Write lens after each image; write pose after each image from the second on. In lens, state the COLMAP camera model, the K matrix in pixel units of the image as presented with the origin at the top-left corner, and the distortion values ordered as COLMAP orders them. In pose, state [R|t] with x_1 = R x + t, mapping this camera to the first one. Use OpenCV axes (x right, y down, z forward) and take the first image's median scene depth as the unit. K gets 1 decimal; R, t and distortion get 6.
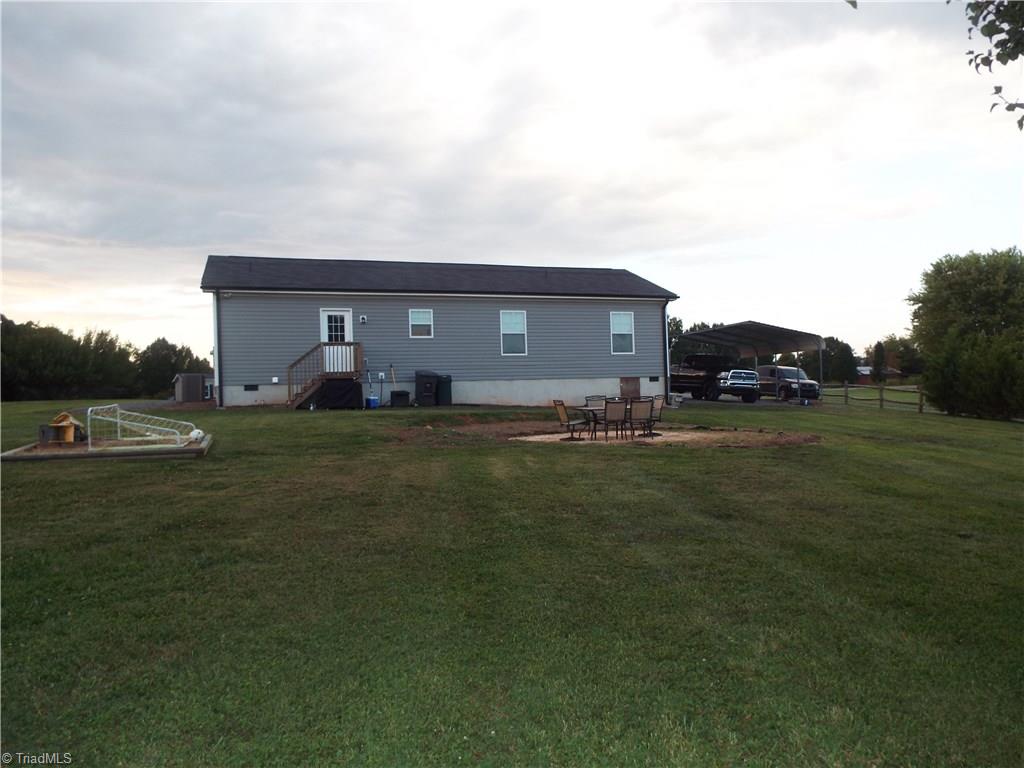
lens RADIAL K [[744.2, 0, 512.0], [0, 744.2, 384.0], [0, 0, 1]] dist [0.000847, 0.047658]
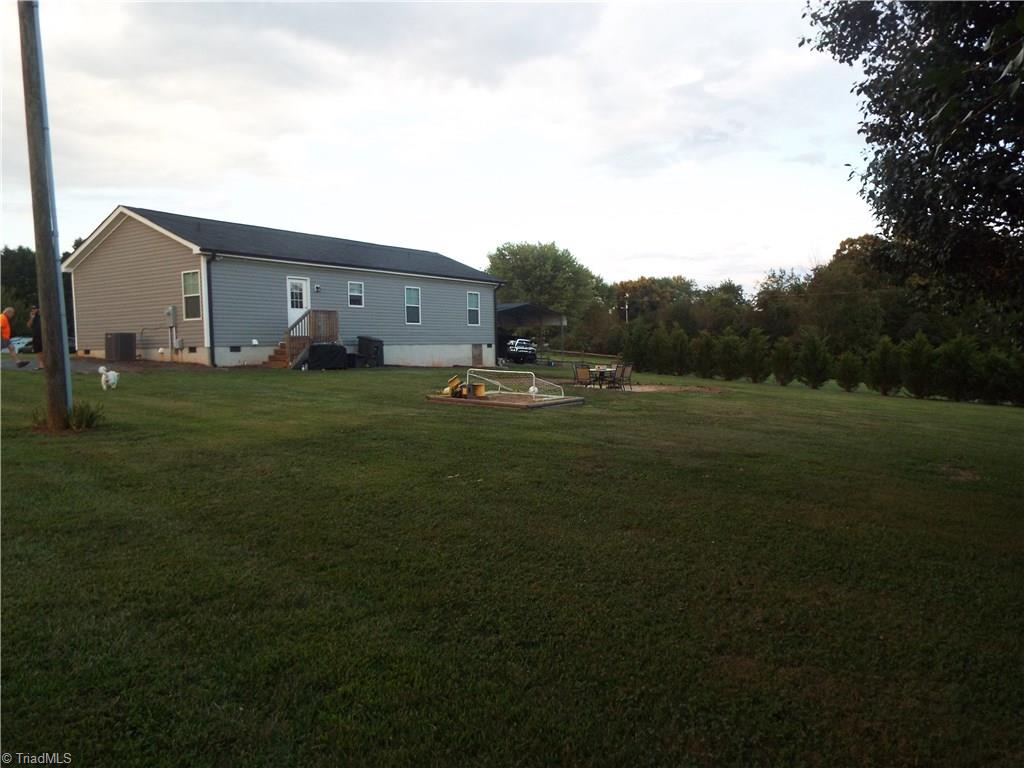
lens RADIAL K [[744.2, 0, 512.0], [0, 744.2, 384.0], [0, 0, 1]] dist [0.000847, 0.047658]
pose [[0.810907, -0.010050, 0.585088, -0.565694], [-0.025013, 0.998343, 0.051814, -0.008564], [-0.584640, -0.056651, 0.809313, -0.066749]]
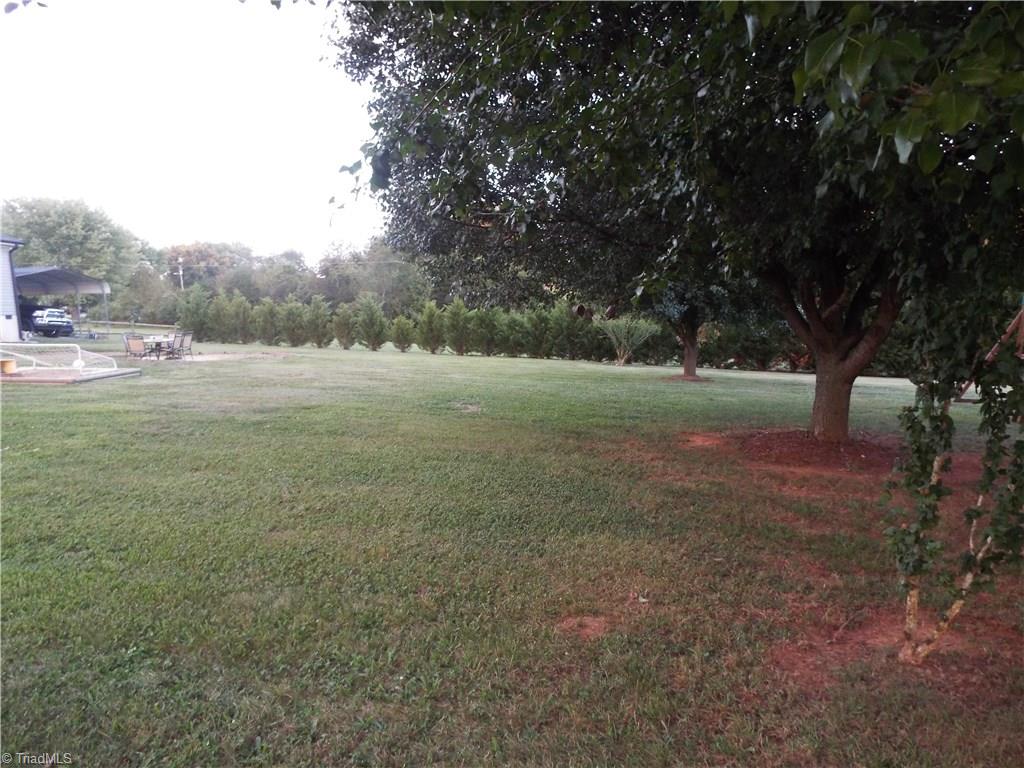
lens RADIAL K [[744.2, 0, 512.0], [0, 744.2, 384.0], [0, 0, 1]] dist [0.000847, 0.047658]
pose [[0.371531, -0.081652, 0.924823, -0.600955], [-0.001051, 0.996088, 0.088366, -0.008166], [-0.928420, -0.033803, 0.369992, -0.102380]]
